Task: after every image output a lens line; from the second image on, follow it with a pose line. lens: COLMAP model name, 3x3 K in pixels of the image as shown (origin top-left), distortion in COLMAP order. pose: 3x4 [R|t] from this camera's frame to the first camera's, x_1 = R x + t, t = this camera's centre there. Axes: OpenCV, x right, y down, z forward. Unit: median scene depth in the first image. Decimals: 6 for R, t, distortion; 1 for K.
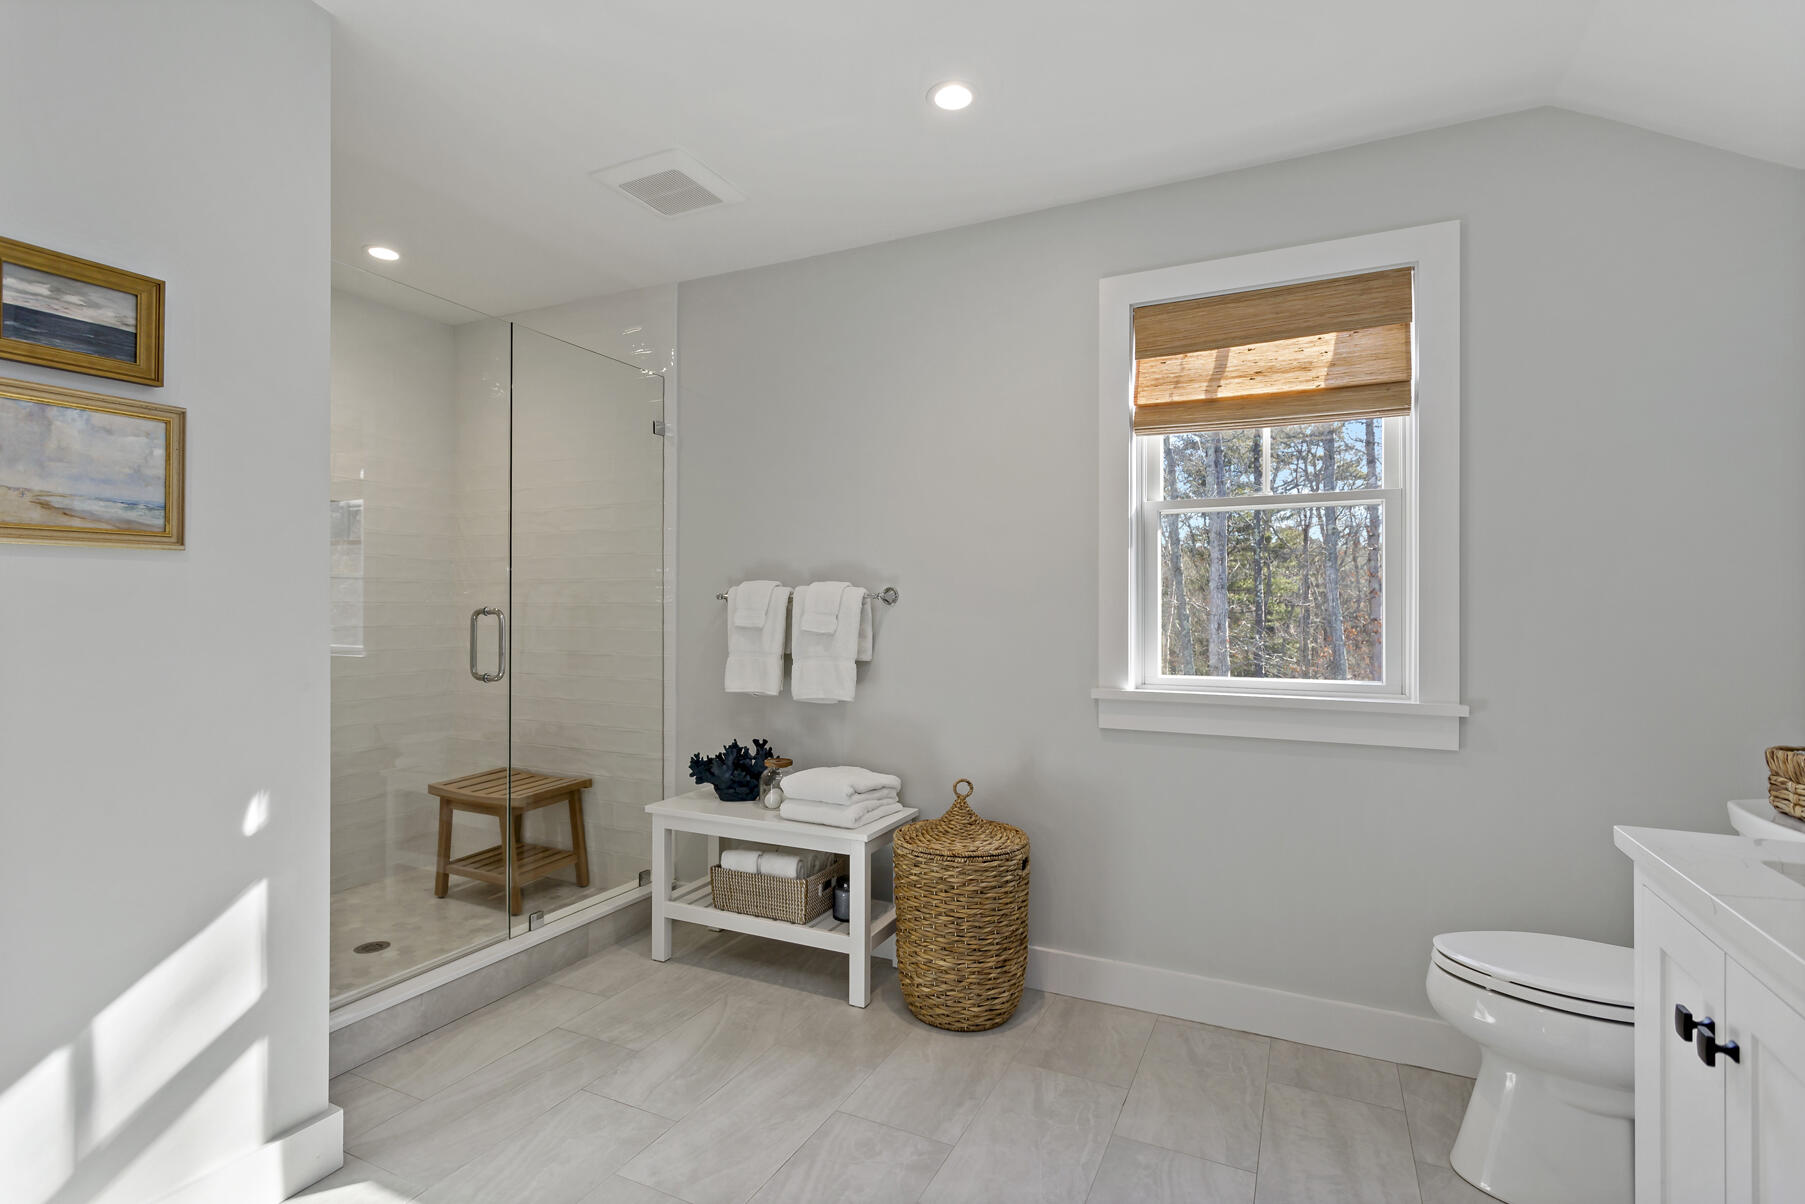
lens RADIAL K [[837.0, 0, 902.5], [0, 837.0, 602.0], [0, 0, 1]] dist [0.004711, 0.001329]
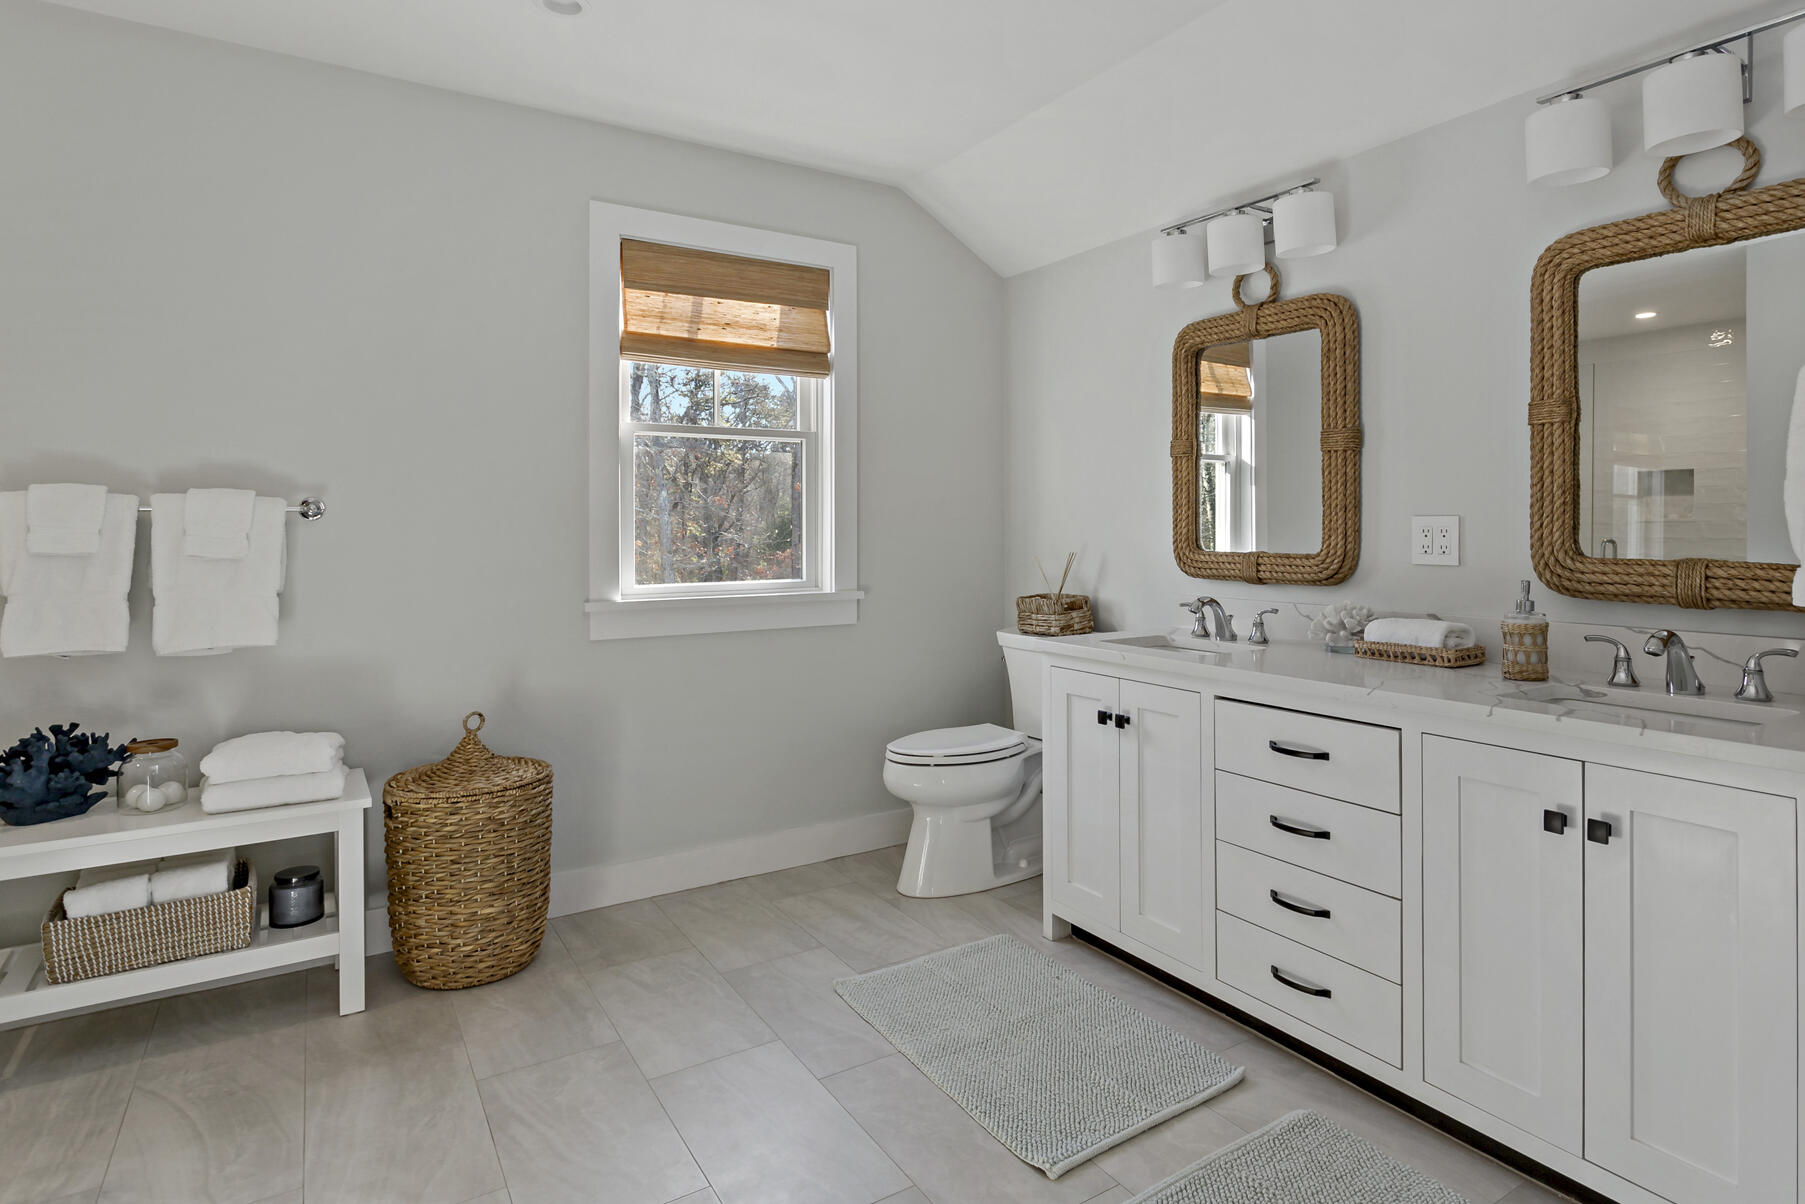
lens RADIAL K [[980.2, 0, 905.2], [0, 980.2, 507.7], [0, 0, 1]] dist [-0.003427, -0.000960]
pose [[0.544489, 0.009624, 0.838713, -0.599497], [-0.001774, 0.999945, -0.010323, 0.000562], [-0.838766, 0.004133, 0.544476, 0.033020]]
